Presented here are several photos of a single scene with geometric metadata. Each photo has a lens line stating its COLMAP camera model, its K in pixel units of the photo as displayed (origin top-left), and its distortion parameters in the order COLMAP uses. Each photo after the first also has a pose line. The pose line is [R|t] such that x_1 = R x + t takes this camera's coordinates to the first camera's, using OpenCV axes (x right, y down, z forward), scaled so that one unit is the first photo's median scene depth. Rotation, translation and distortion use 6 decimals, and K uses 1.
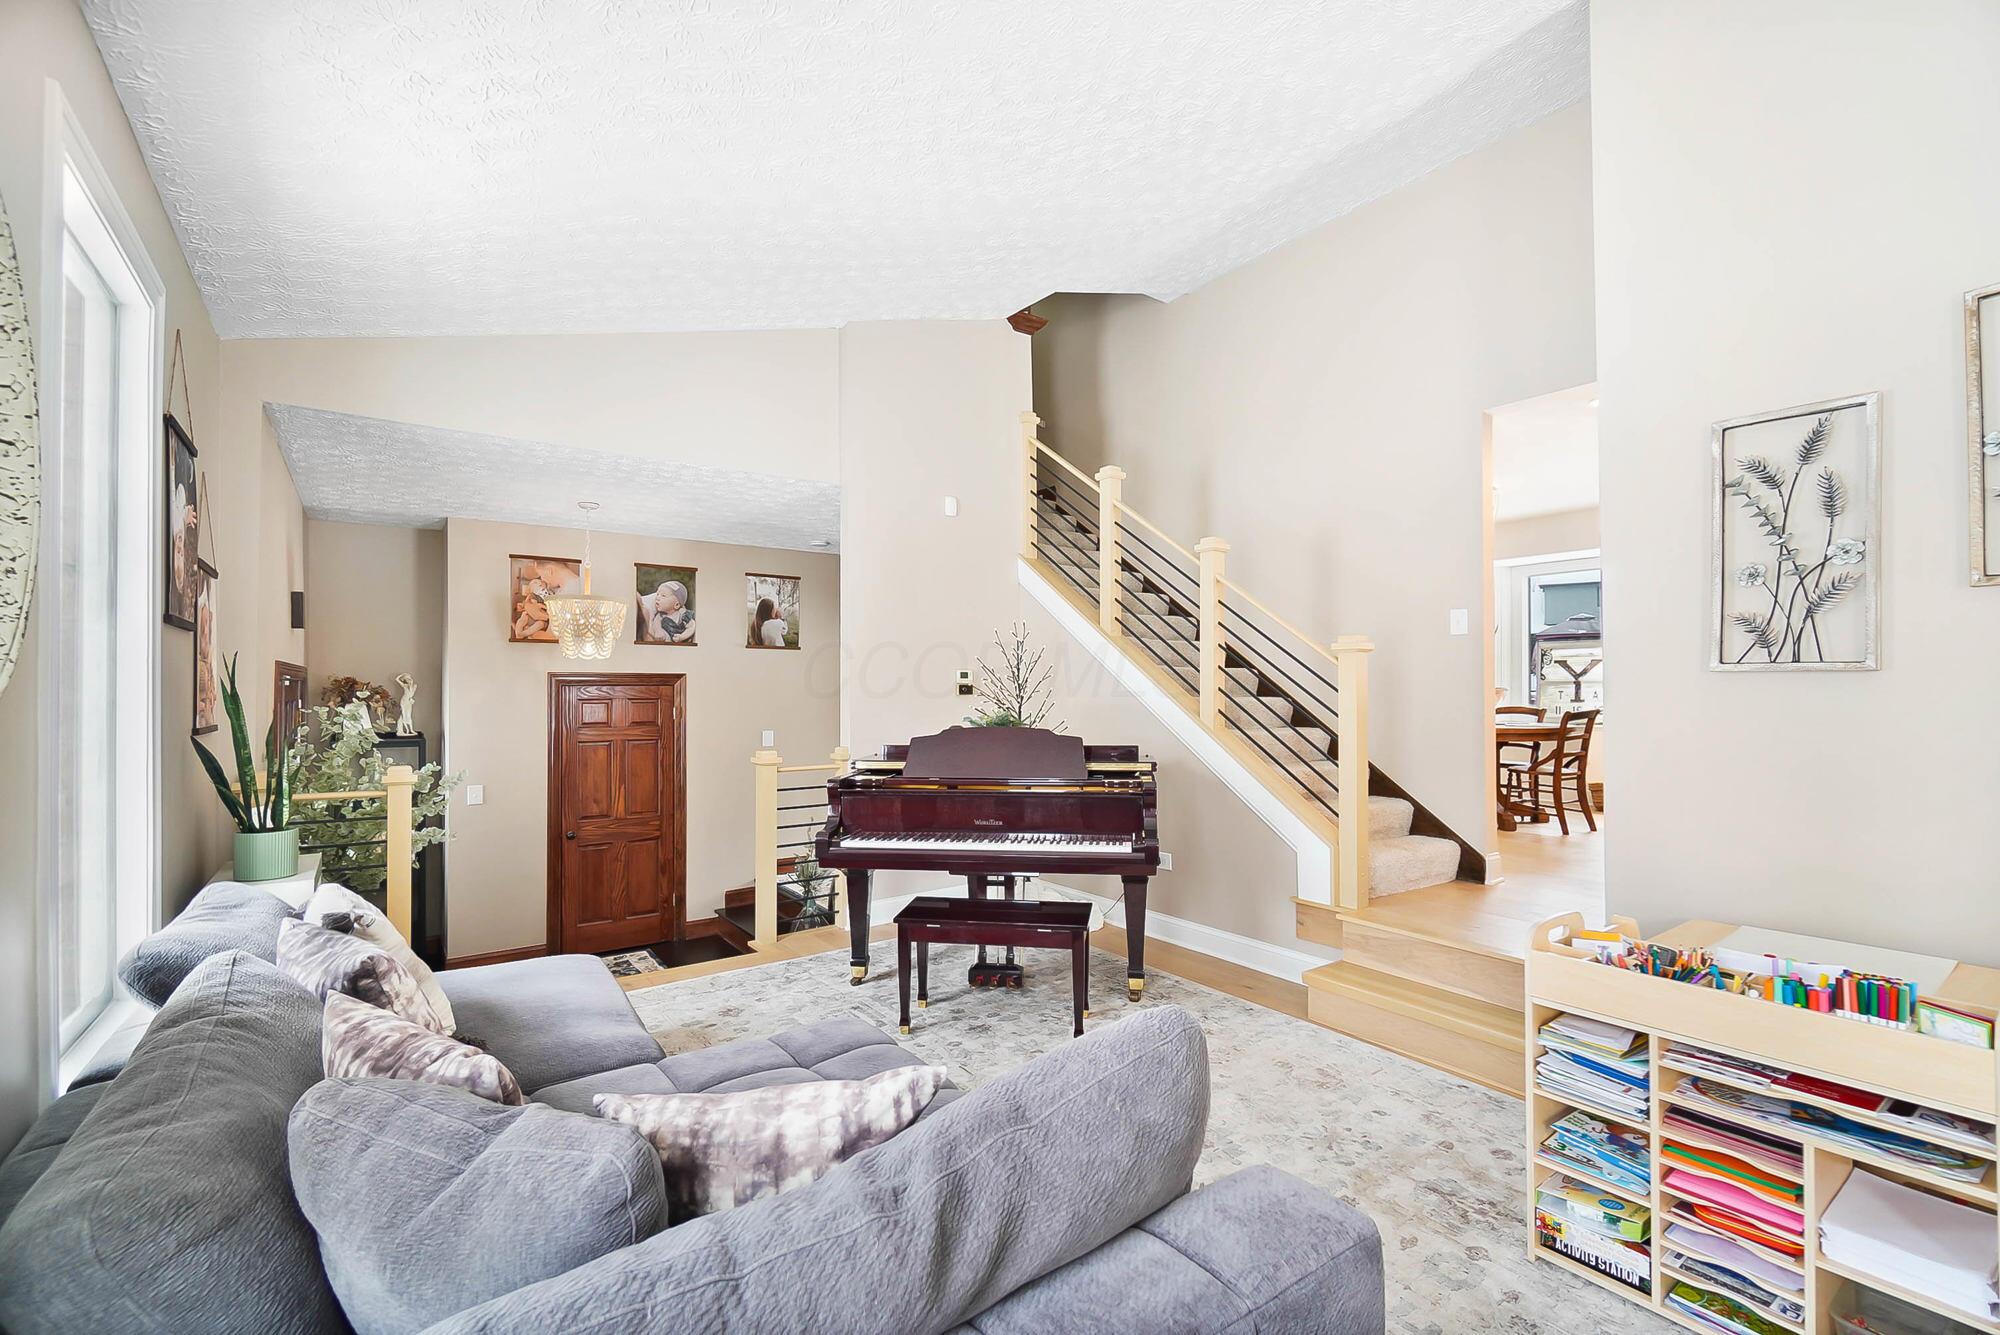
lens RADIAL K [[867.4, 0, 985.3], [0, 867.4, 678.5], [0, 0, 1]] dist [-0.008164, -0.000078]
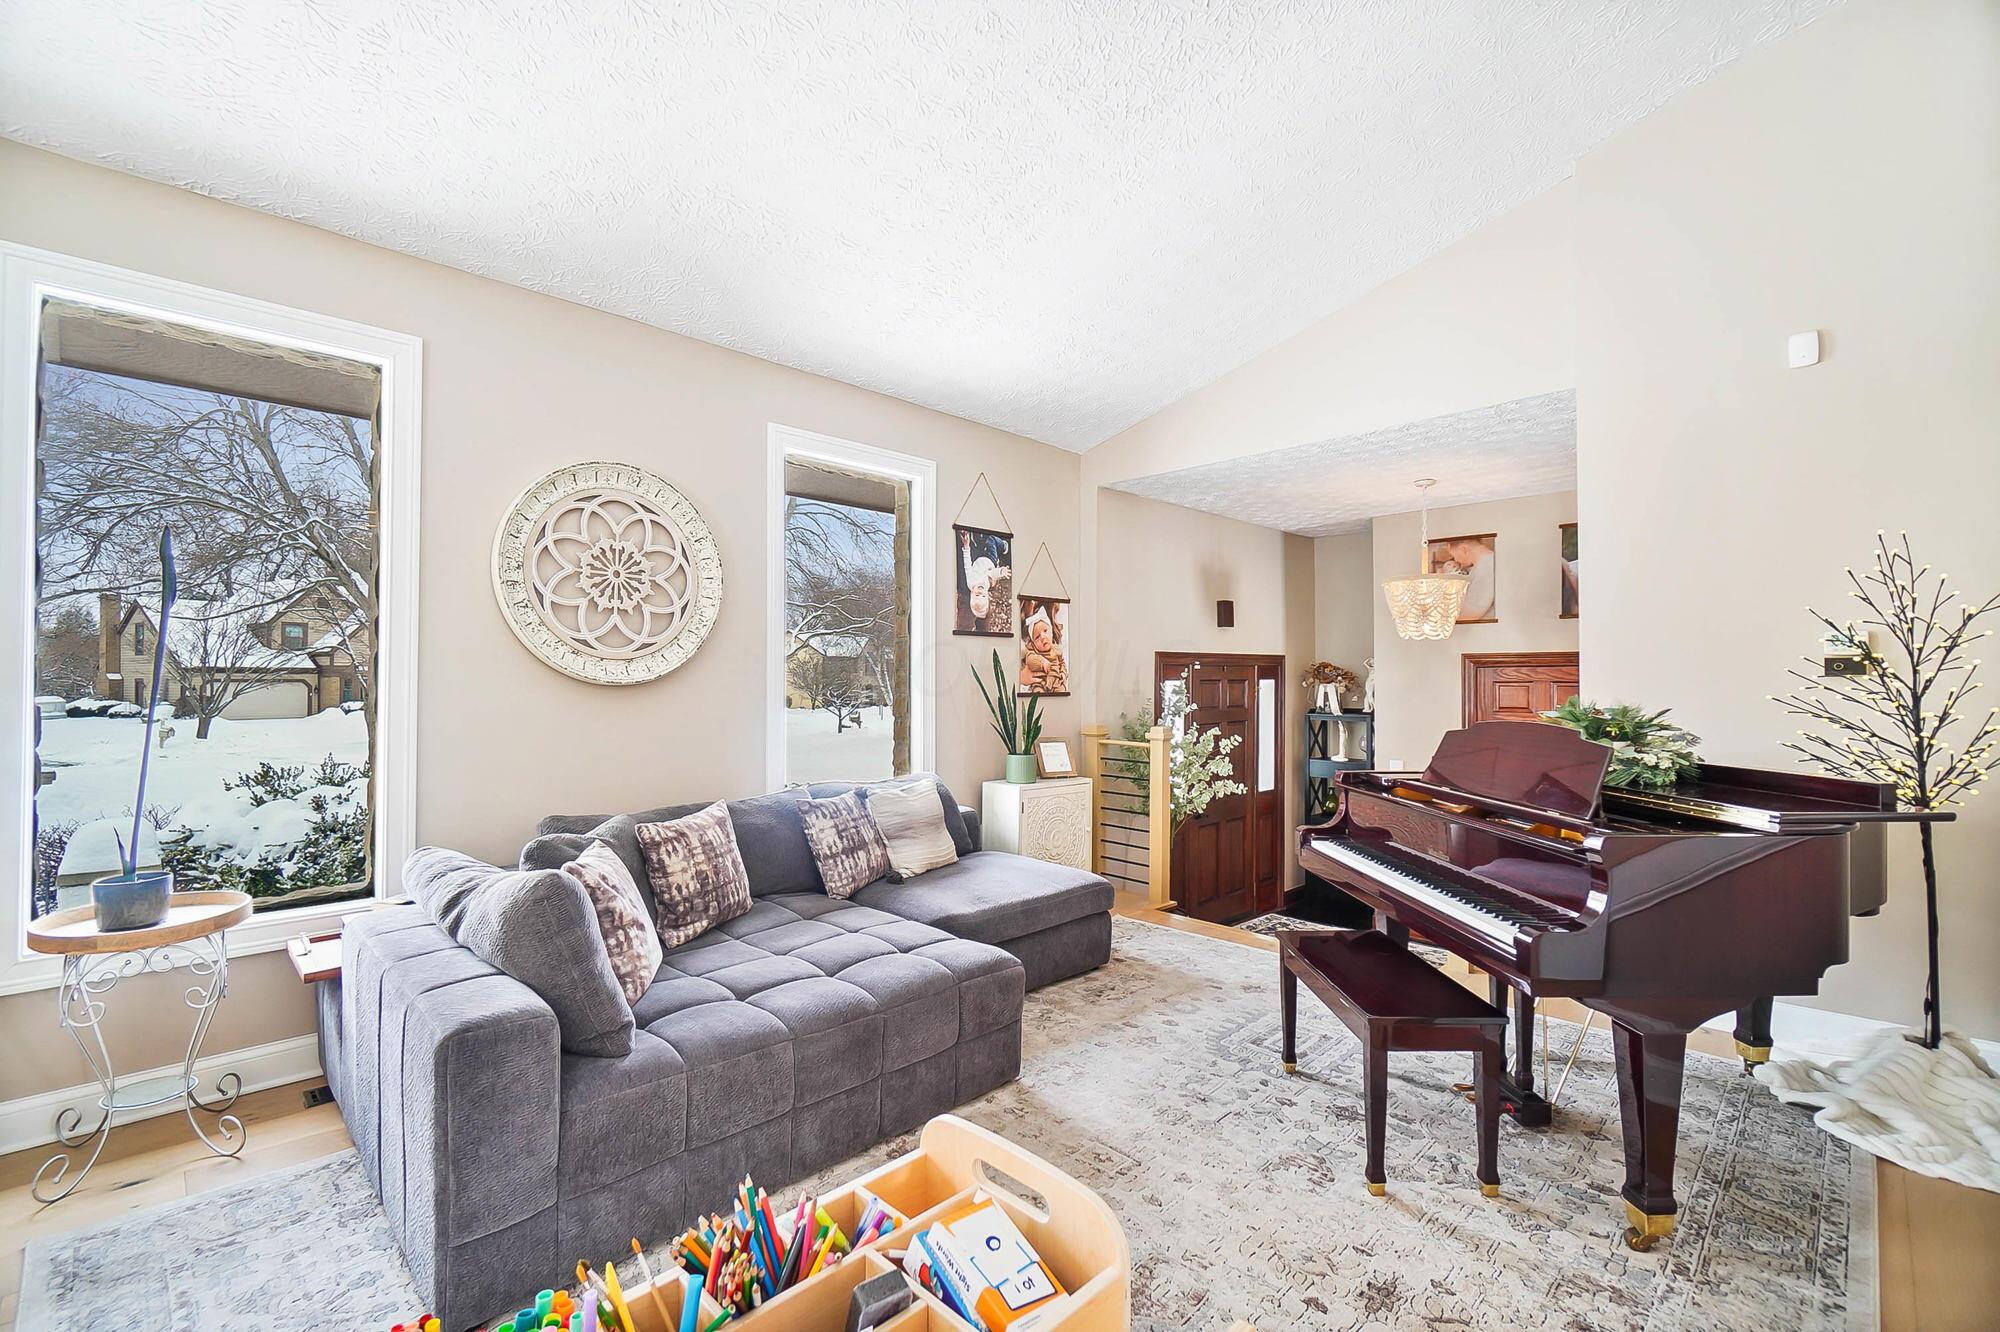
lens RADIAL K [[860.7, 0, 991.8], [0, 860.7, 670.3], [0, 0, 1]] dist [0.000100, -0.000811]
pose [[0.162657, -0.008006, -0.986650, 0.404629], [0.013234, 0.999895, -0.005931, 0.010974], [0.986594, -0.012093, 0.162746, 0.339824]]
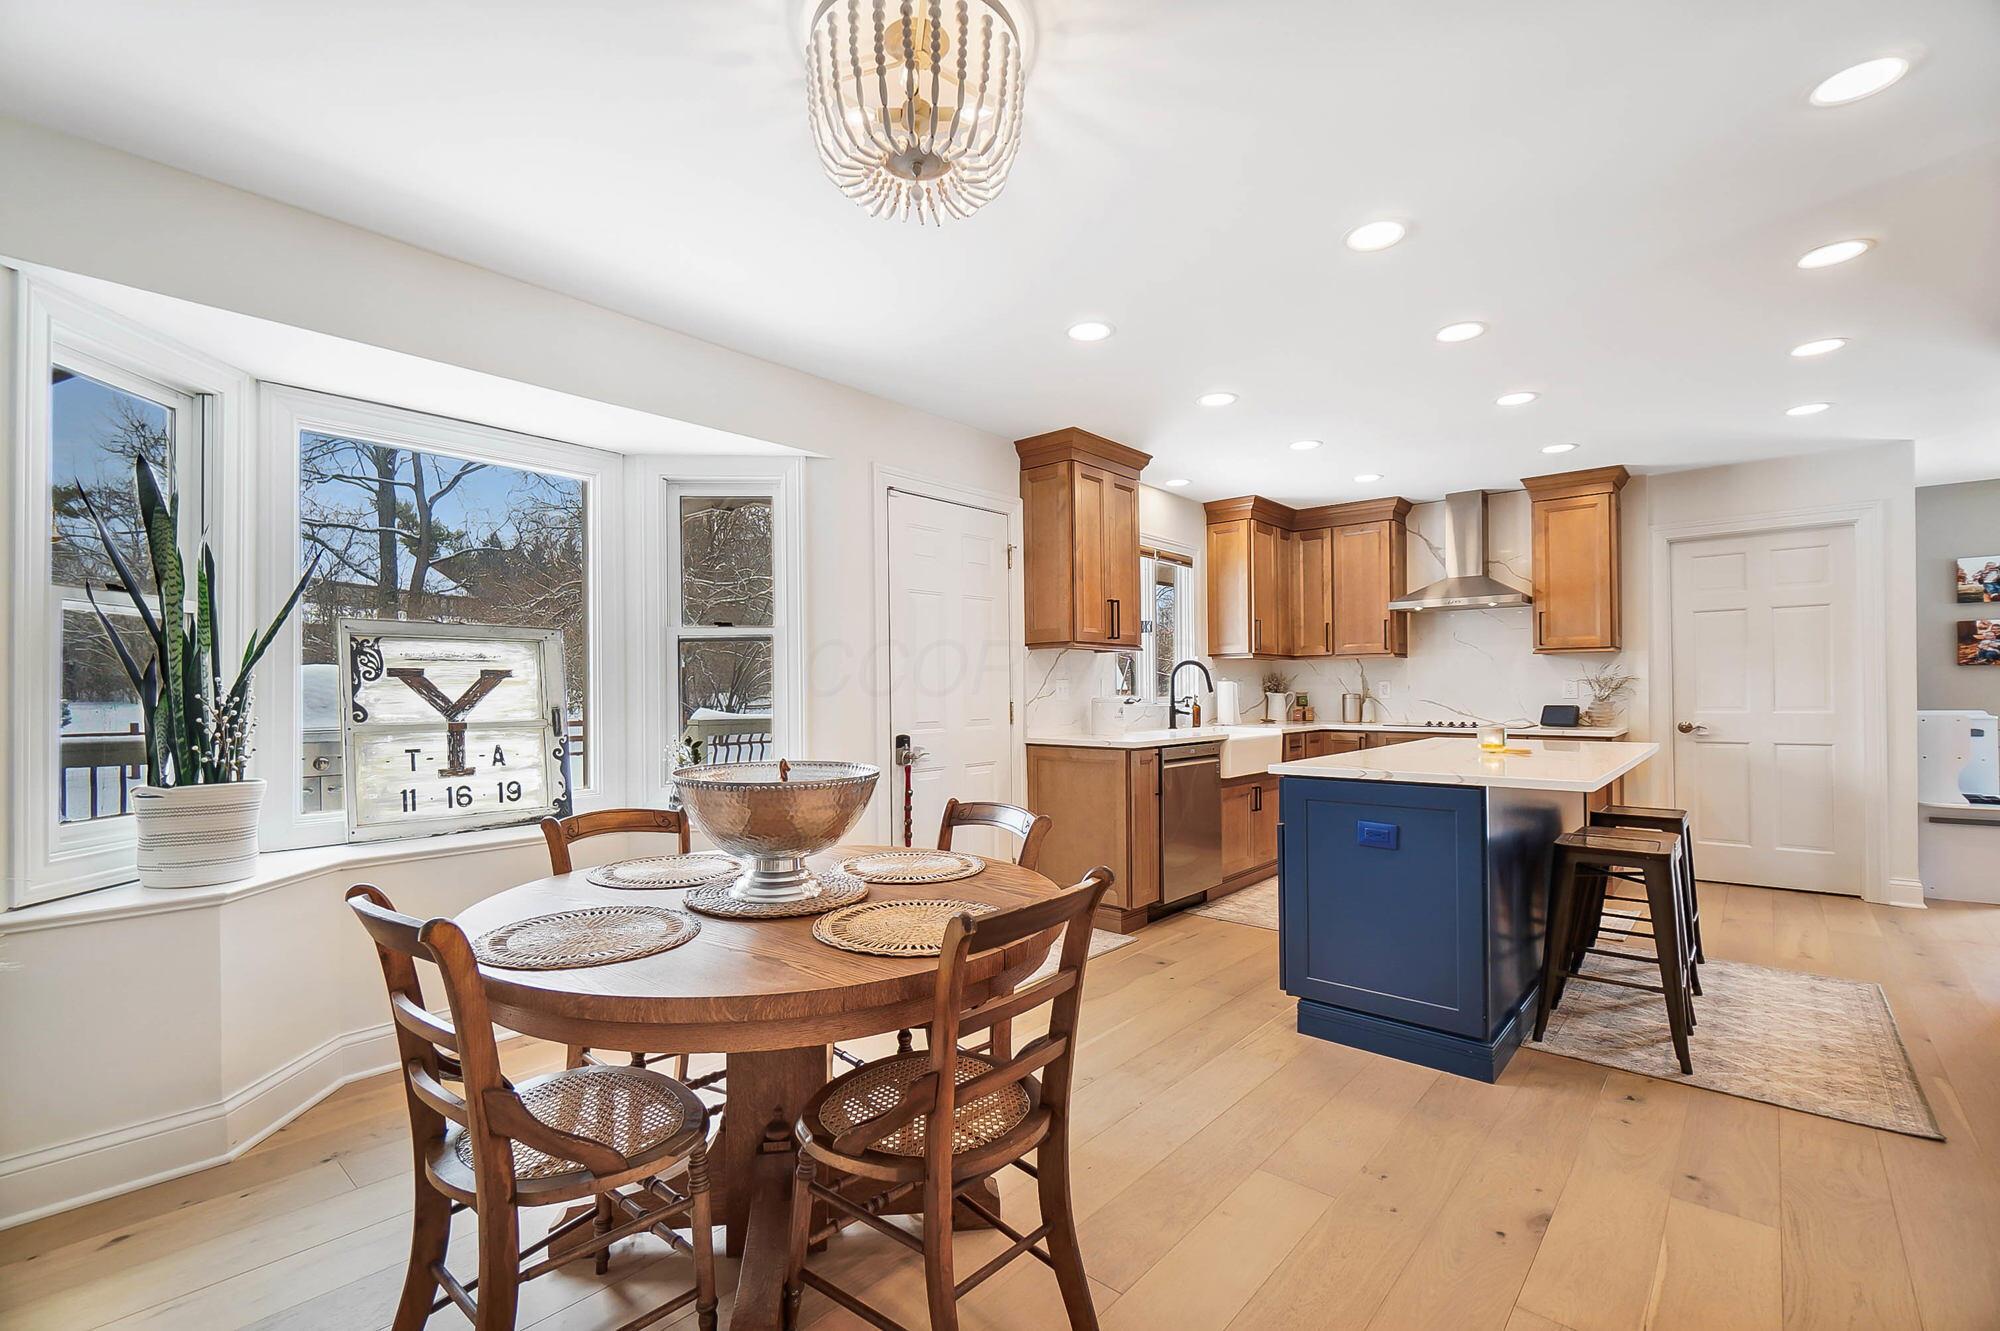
lens RADIAL K [[866.1, 0, 993.2], [0, 866.1, 683.3], [0, 0, 1]] dist [-0.000826, 0.000034]
pose [[-0.229215, 0.011774, 0.973305, 0.308282], [-0.007054, 0.999880, -0.013756, -0.015050], [-0.973350, -0.010019, -0.229105, 1.093948]]
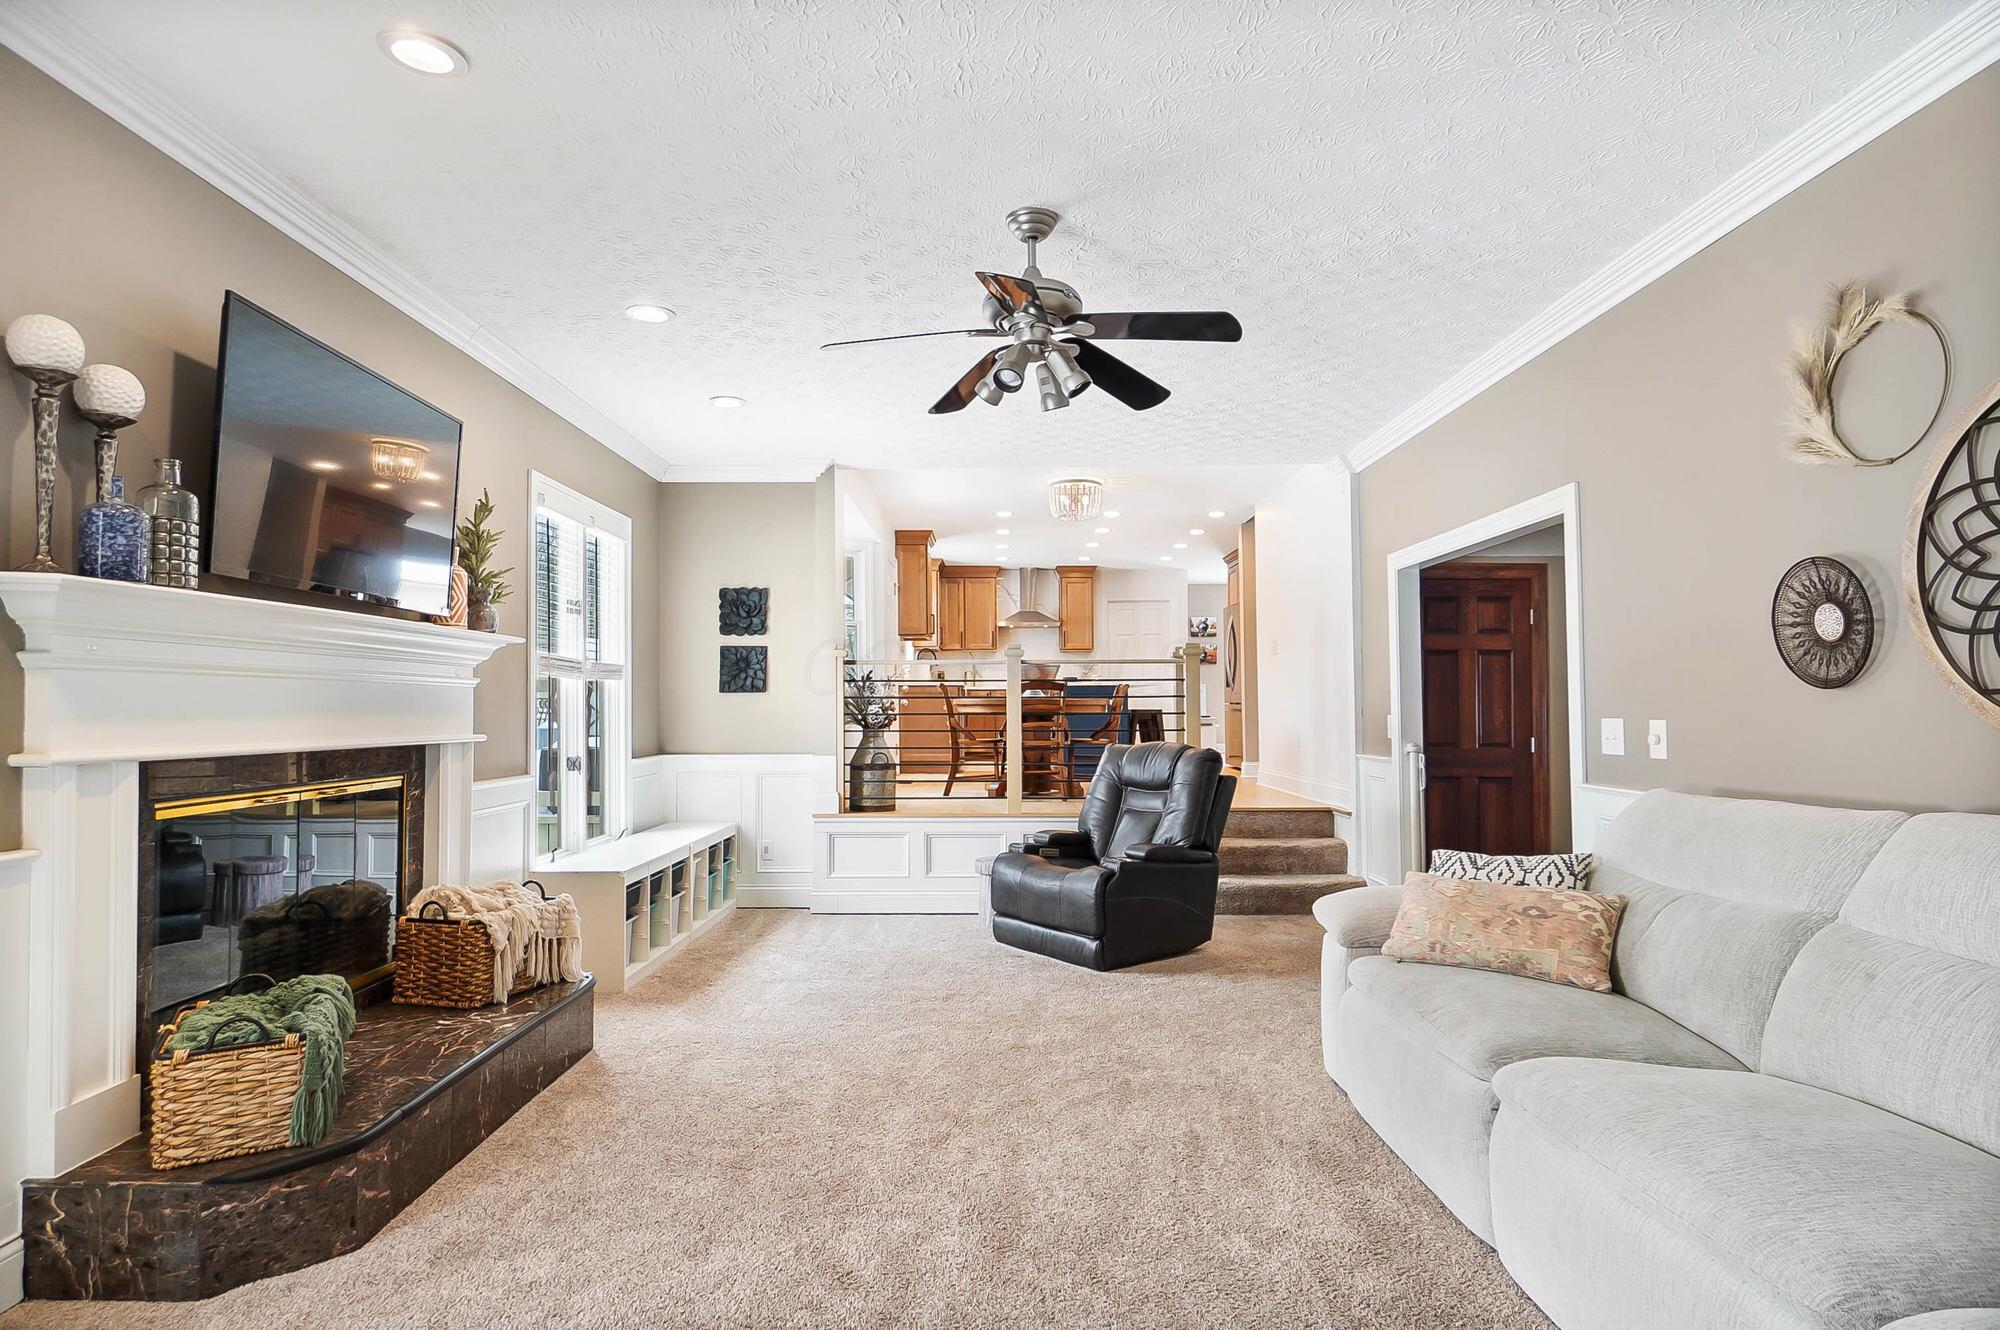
lens RADIAL K [[1074.5, 0, 989.4], [0, 1074.5, 673.3], [0, 0, 1]] dist [0.001465, -0.001286]
pose [[-0.814854, 0.023827, 0.579177, -0.142431], [-0.002823, 0.998980, -0.045069, 0.087463], [-0.579660, -0.038360, -0.813955, 2.283011]]
